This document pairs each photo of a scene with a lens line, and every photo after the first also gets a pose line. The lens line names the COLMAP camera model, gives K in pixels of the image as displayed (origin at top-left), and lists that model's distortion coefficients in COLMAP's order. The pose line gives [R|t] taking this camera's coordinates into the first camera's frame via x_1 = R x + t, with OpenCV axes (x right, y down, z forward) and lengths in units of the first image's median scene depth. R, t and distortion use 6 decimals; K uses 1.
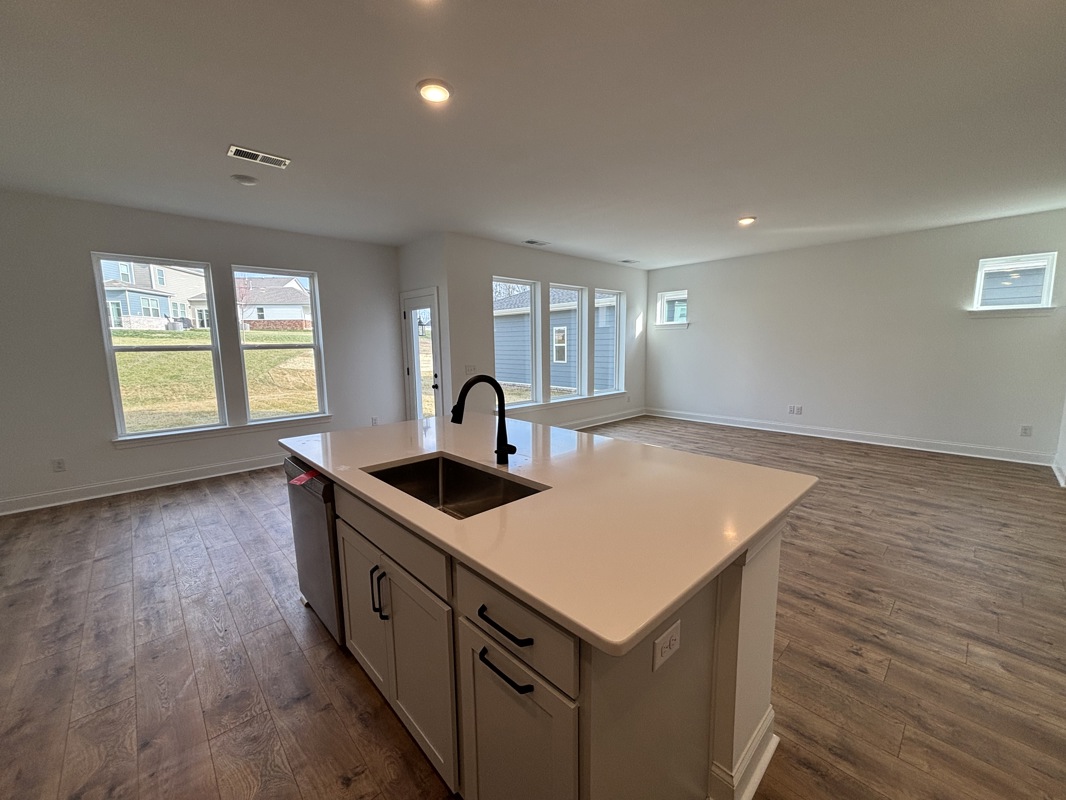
lens RADIAL K [[415.2, 0, 533.0], [0, 415.2, 400.0], [0, 0, 1]] dist [0.002254, 0.000256]
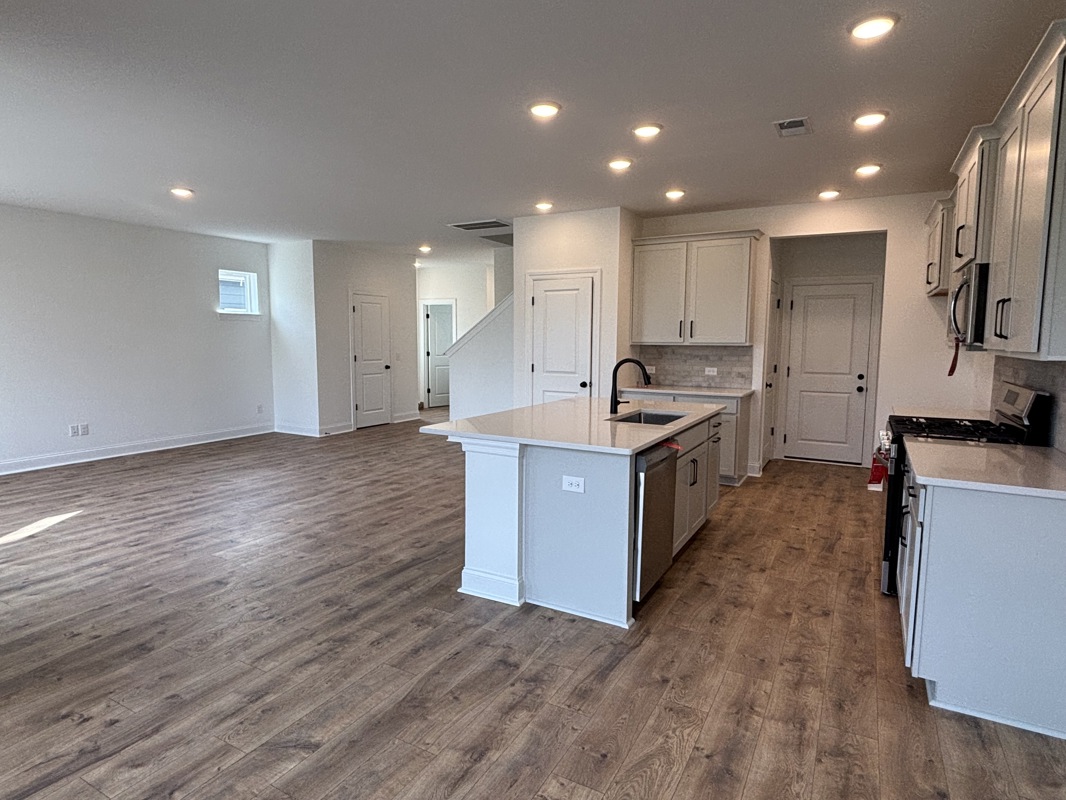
lens RADIAL K [[601.0, 0, 520.5], [0, 601.0, 399.5], [0, 0, 1]] dist [0.002657, 0.003718]
pose [[-0.269992, -0.081580, 0.959400, -2.033285], [0.124117, 0.985143, 0.118698, -0.195965], [-0.954829, 0.151125, -0.255855, 1.794022]]
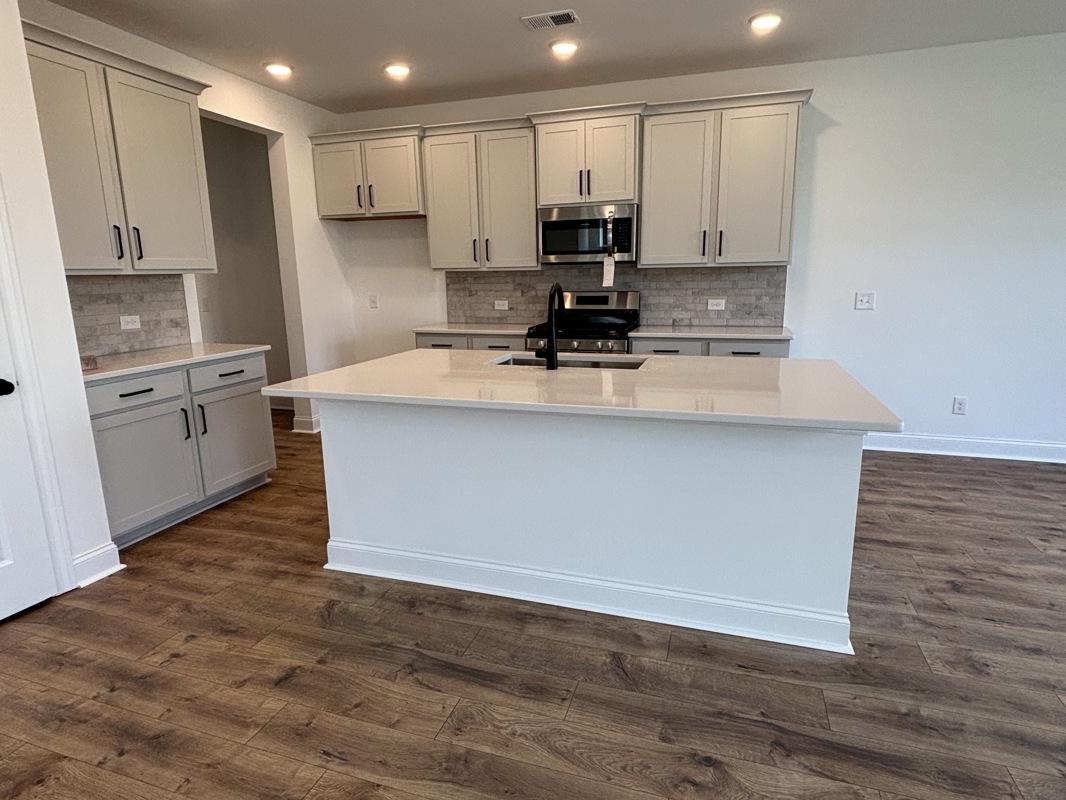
lens RADIAL K [[601.0, 0, 520.5], [0, 601.0, 399.5], [0, 0, 1]] dist [0.002657, 0.003718]
pose [[-0.883577, 0.125180, -0.451244, 0.645436], [-0.035560, 0.942891, 0.331198, -0.260619], [0.466933, 0.308685, -0.828666, 2.098704]]
